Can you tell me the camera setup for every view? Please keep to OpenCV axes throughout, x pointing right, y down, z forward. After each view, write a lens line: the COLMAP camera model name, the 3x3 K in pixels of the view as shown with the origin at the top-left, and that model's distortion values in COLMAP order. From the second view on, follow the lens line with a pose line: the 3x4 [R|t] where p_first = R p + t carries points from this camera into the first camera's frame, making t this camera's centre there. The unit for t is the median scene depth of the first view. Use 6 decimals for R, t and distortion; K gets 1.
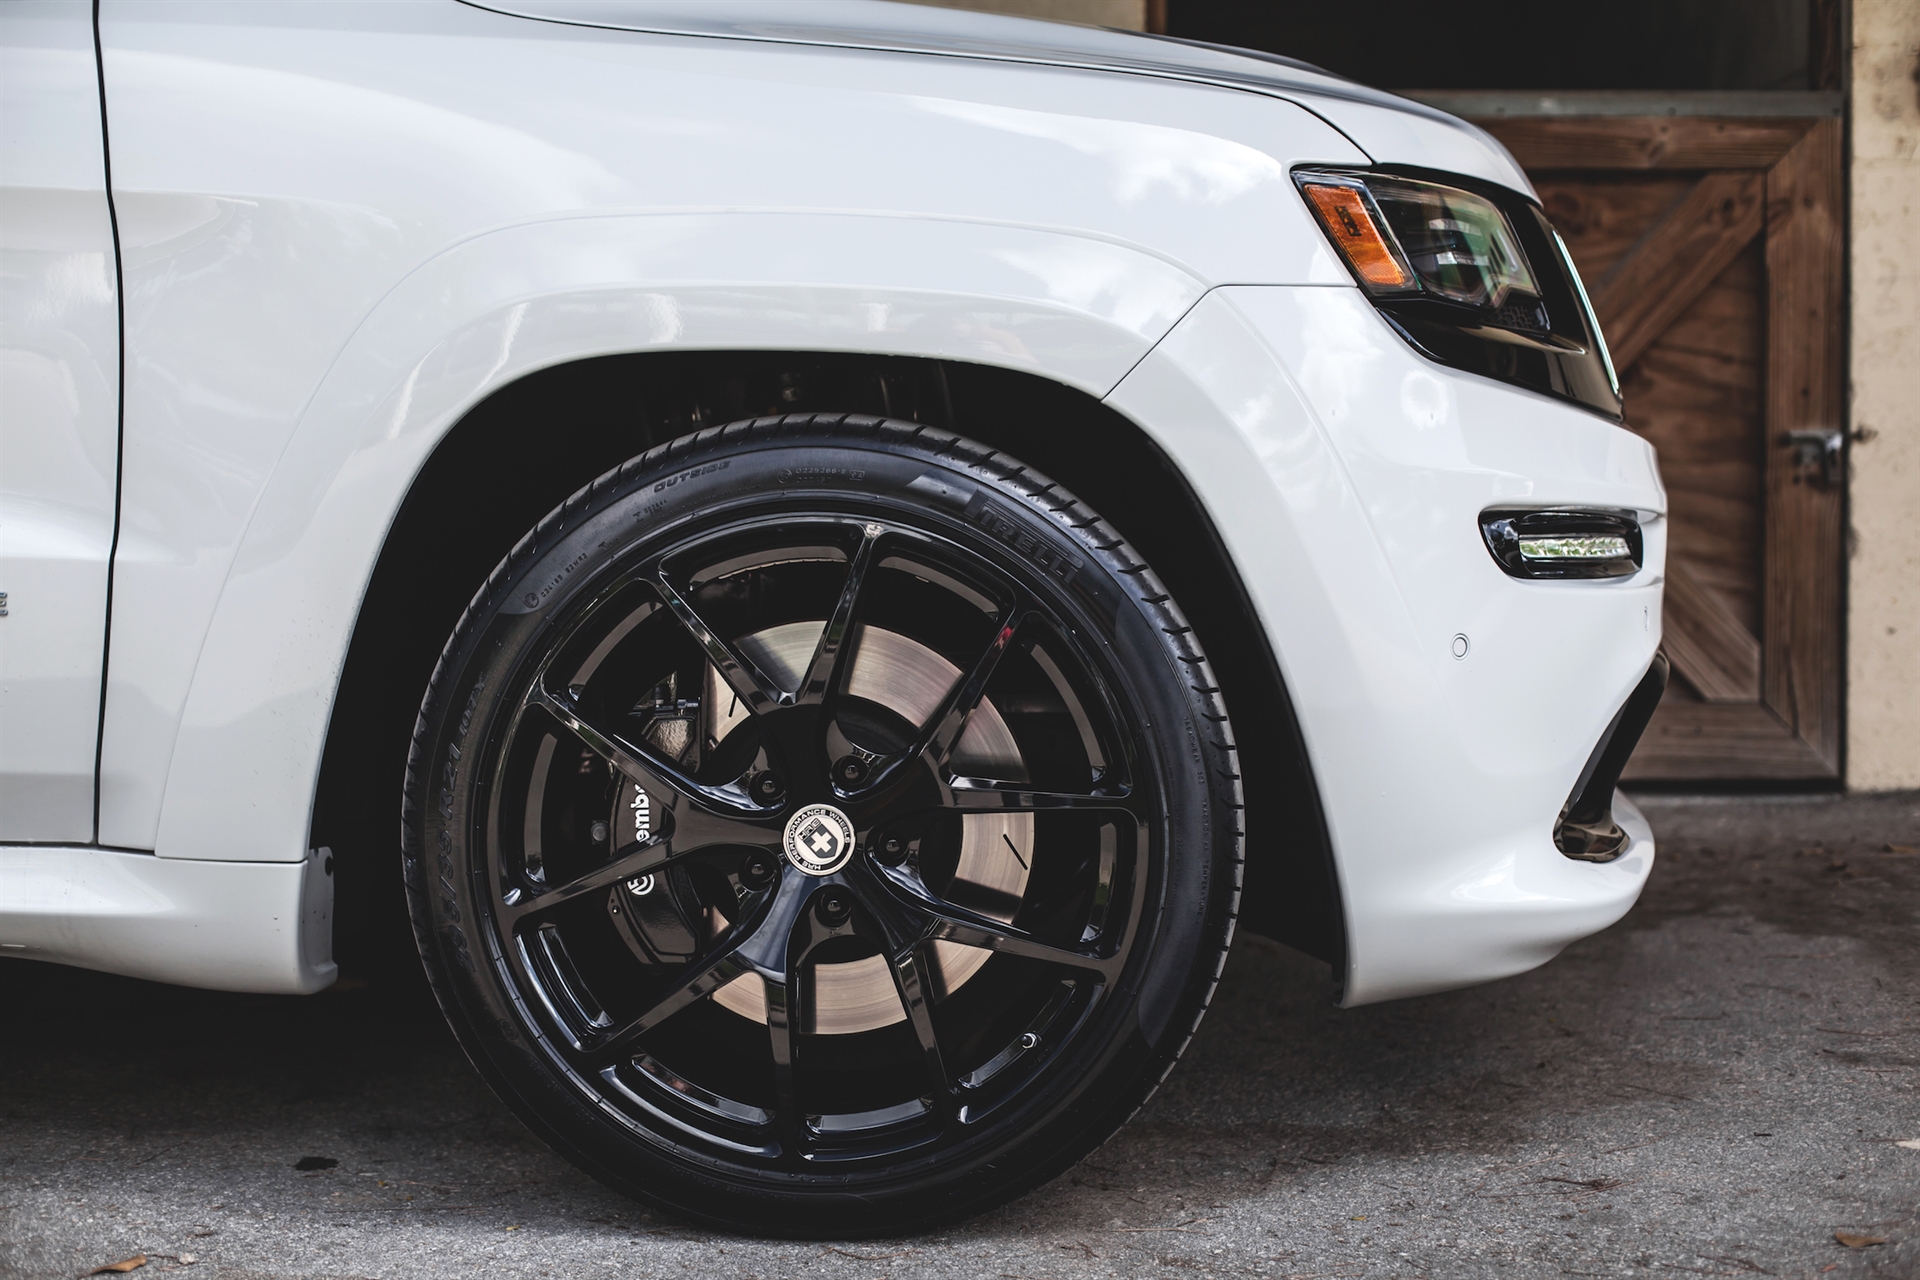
lens RADIAL K [[2763.1, 0, 960.0], [0, 2763.1, 640.0], [0, 0, 1]] dist [-0.136273, 0.137677]
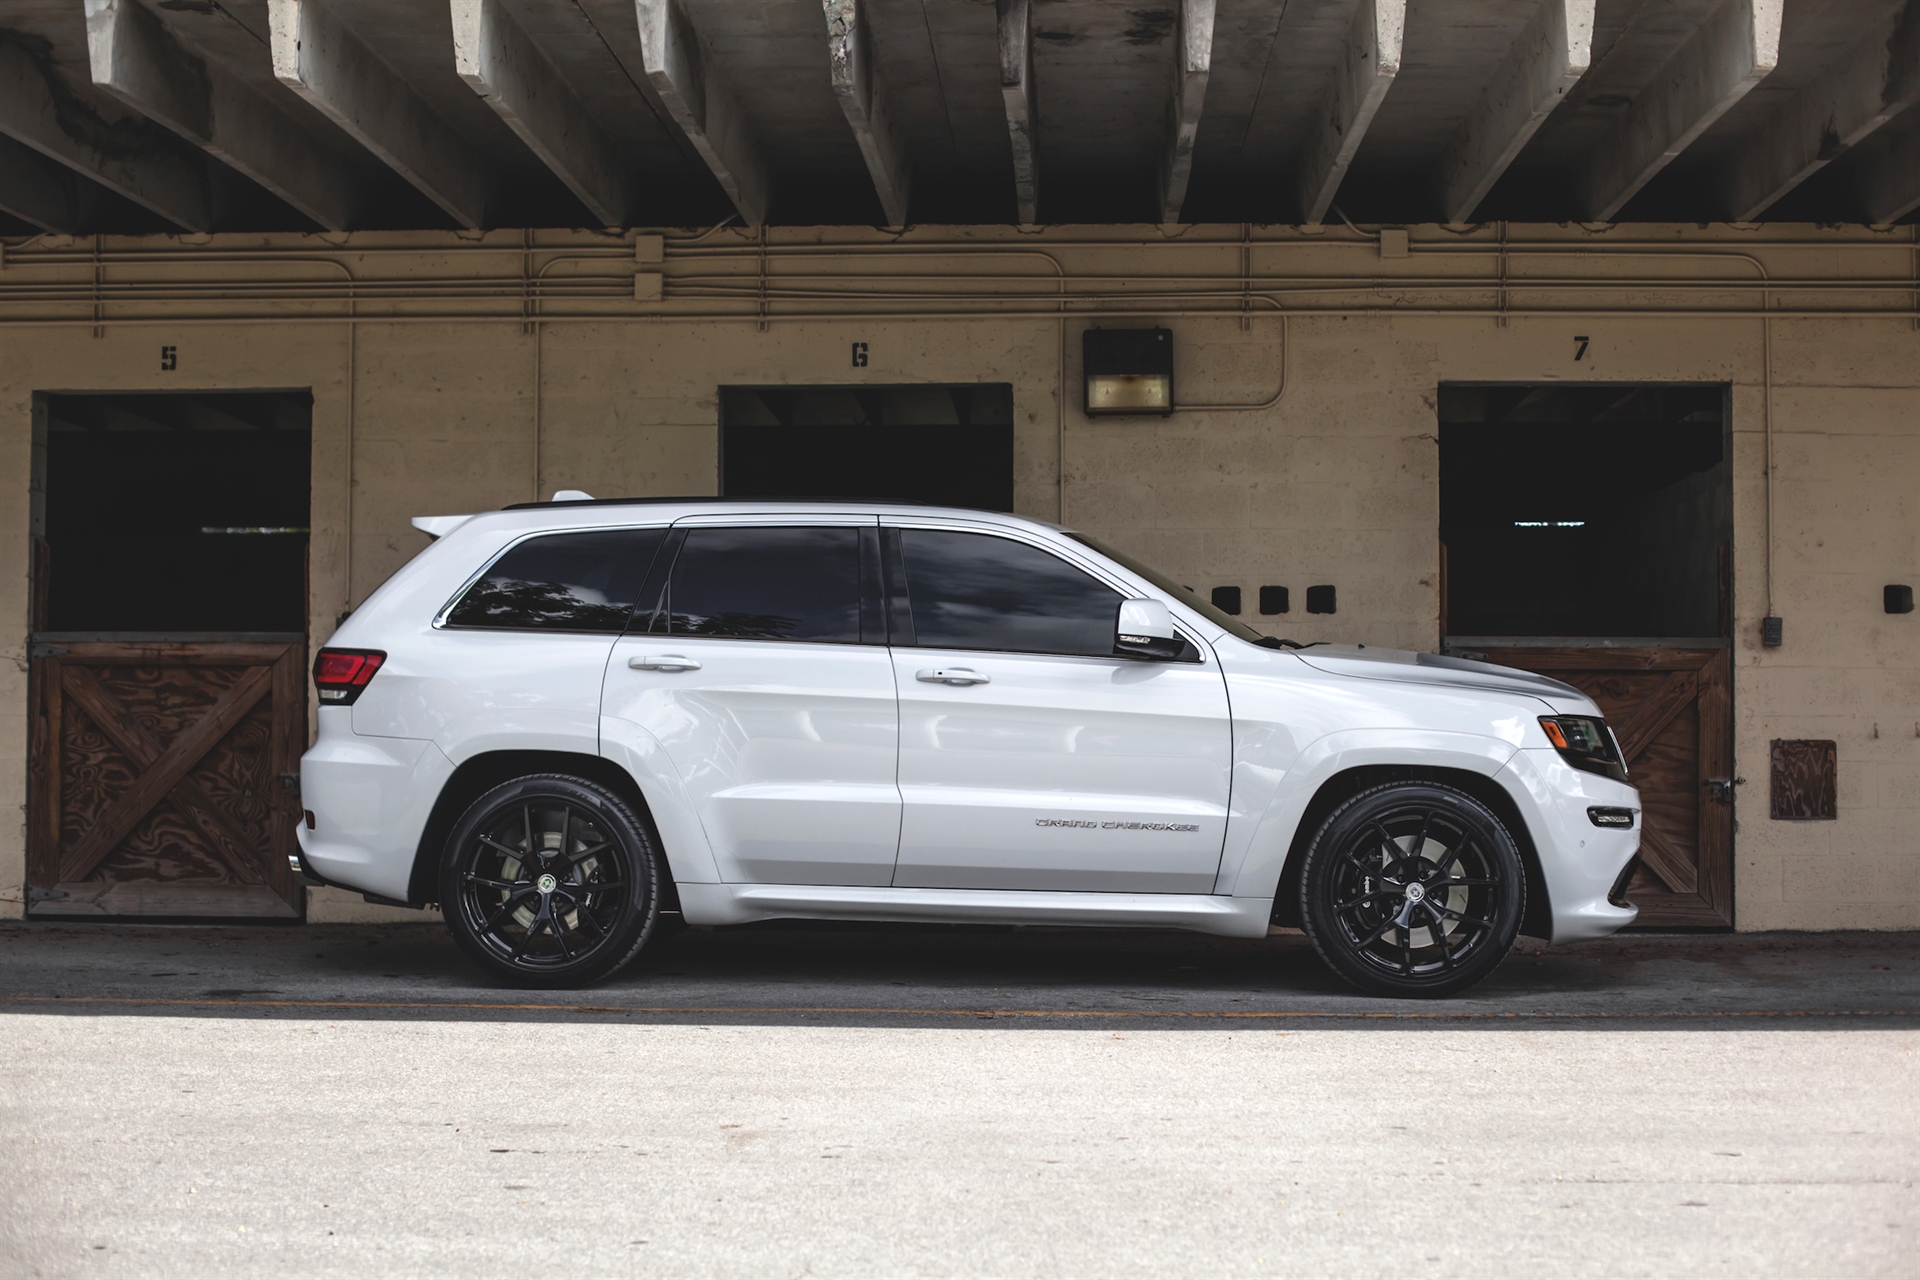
lens RADIAL K [[2763.1, 0, 960.0], [0, 2763.1, 640.0], [0, 0, 1]] dist [-0.136273, 0.137677]
pose [[0.999626, 0.014548, -0.023143, -0.297974], [-0.017025, 0.993707, -0.110712, 0.078671], [0.021387, 0.111065, 0.993583, -1.410112]]
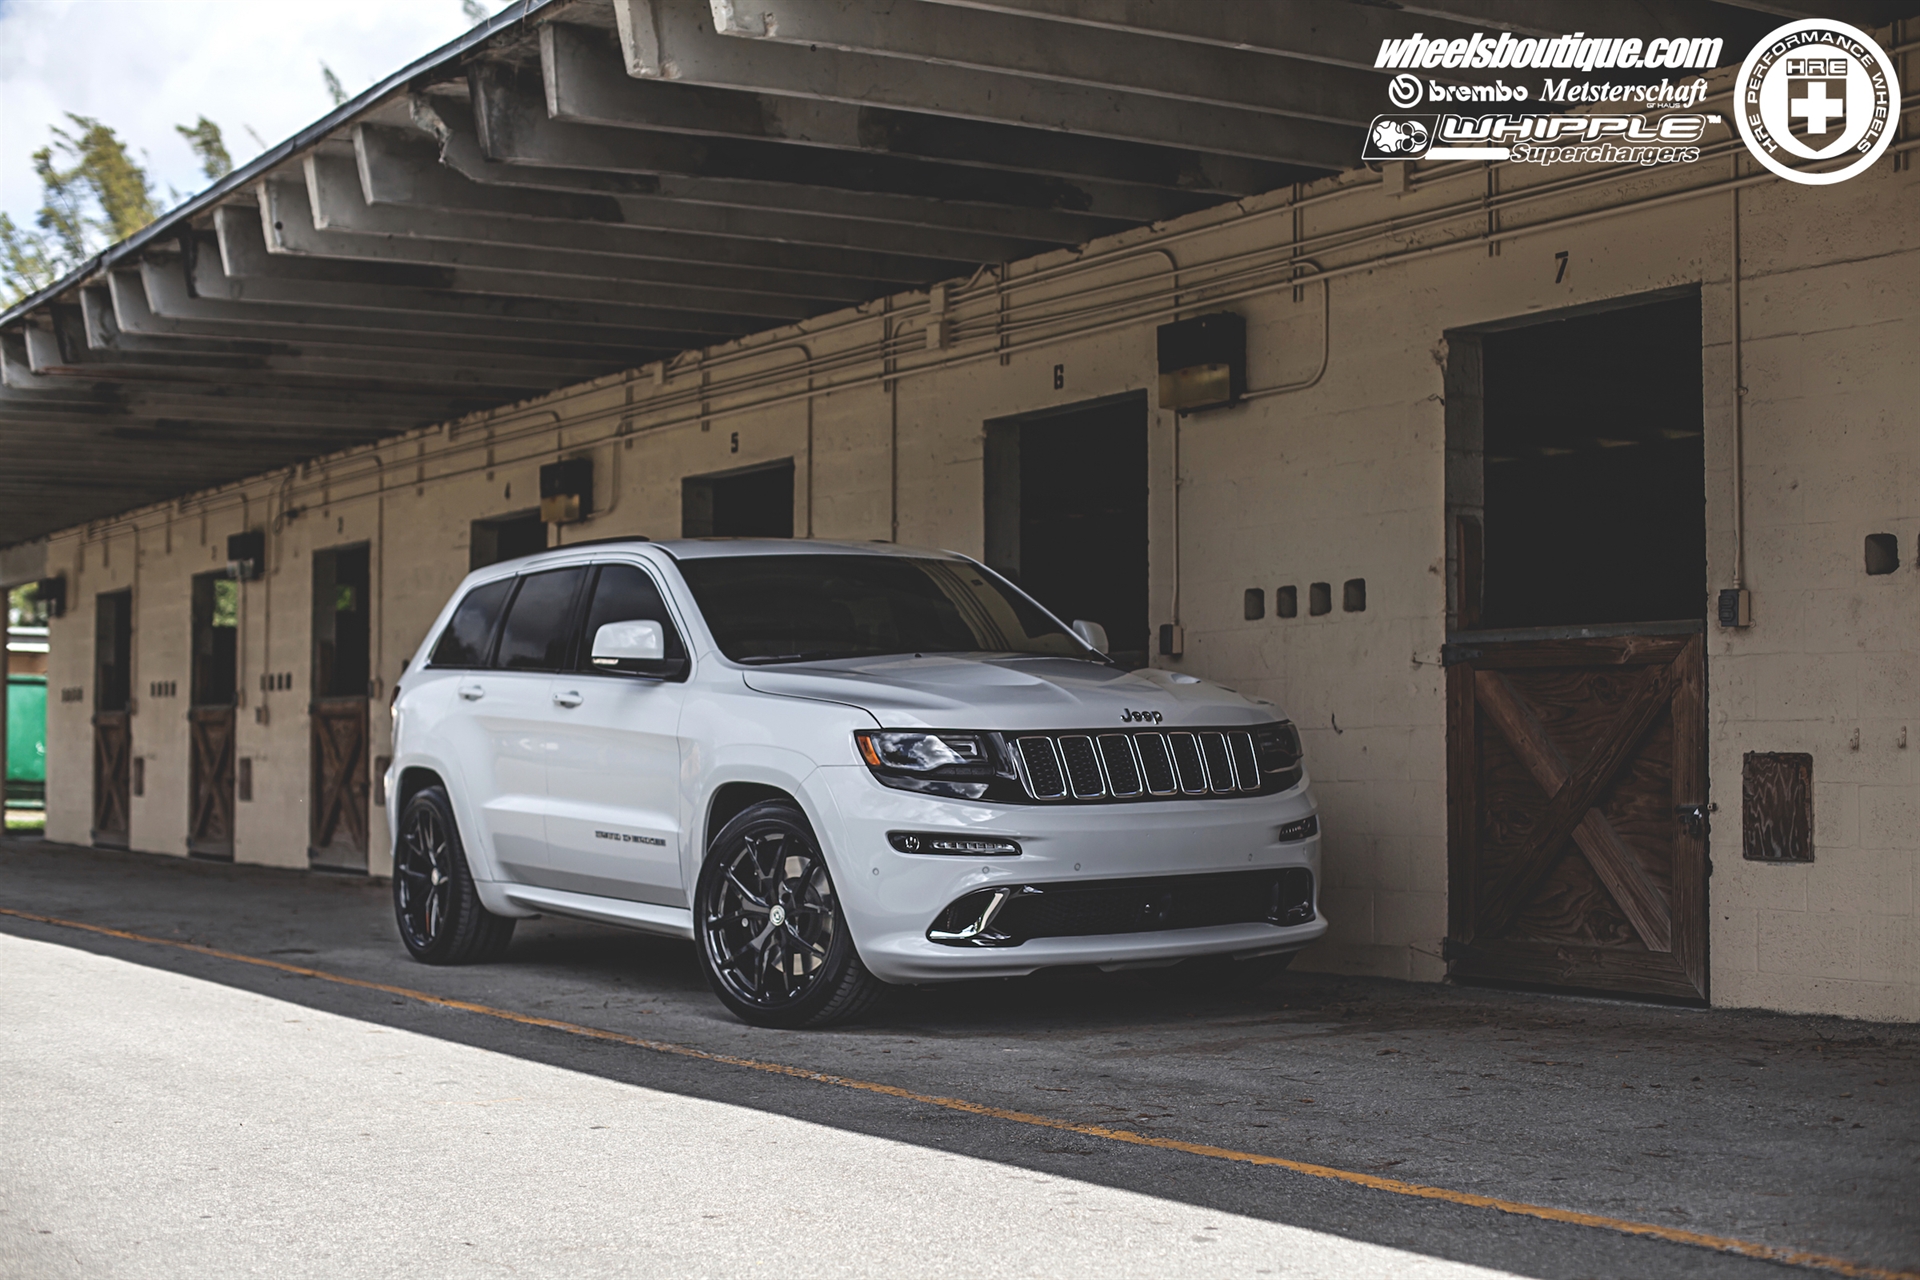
lens RADIAL K [[2763.1, 0, 960.0], [0, 2763.1, 640.0], [0, 0, 1]] dist [-0.136273, 0.137677]
pose [[0.556847, -0.023548, -0.830281, 1.568385], [-0.067921, 0.994960, -0.073771, -0.018672], [0.827833, 0.097472, 0.552441, -0.422126]]
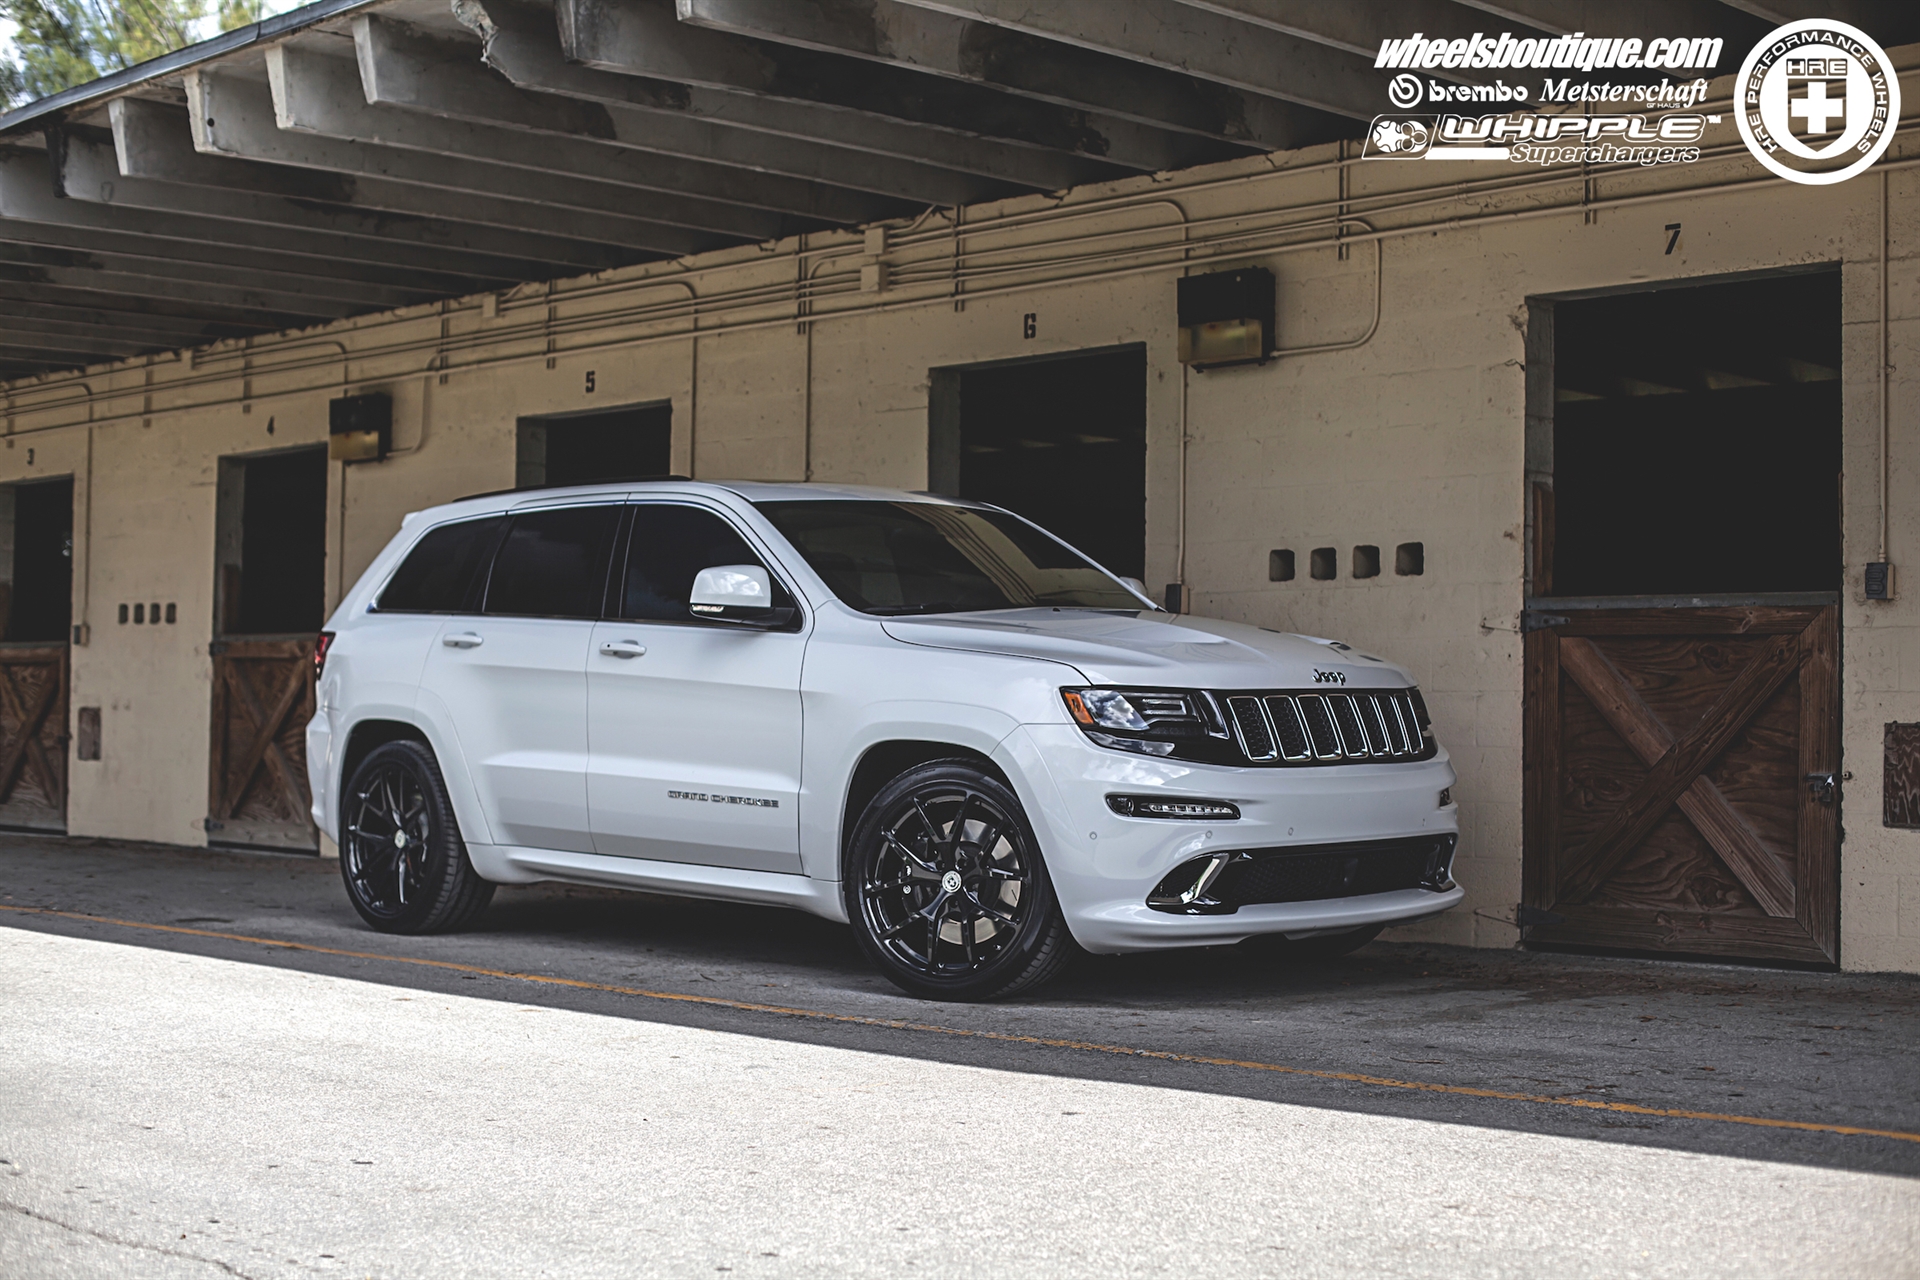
lens RADIAL K [[2763.1, 0, 960.0], [0, 2763.1, 640.0], [0, 0, 1]] dist [-0.136273, 0.137677]
pose [[0.725239, -0.000030, -0.688497, 1.172171], [-0.072402, 0.994452, -0.076309, 0.017050], [0.684679, 0.105190, 0.721214, -0.749796]]
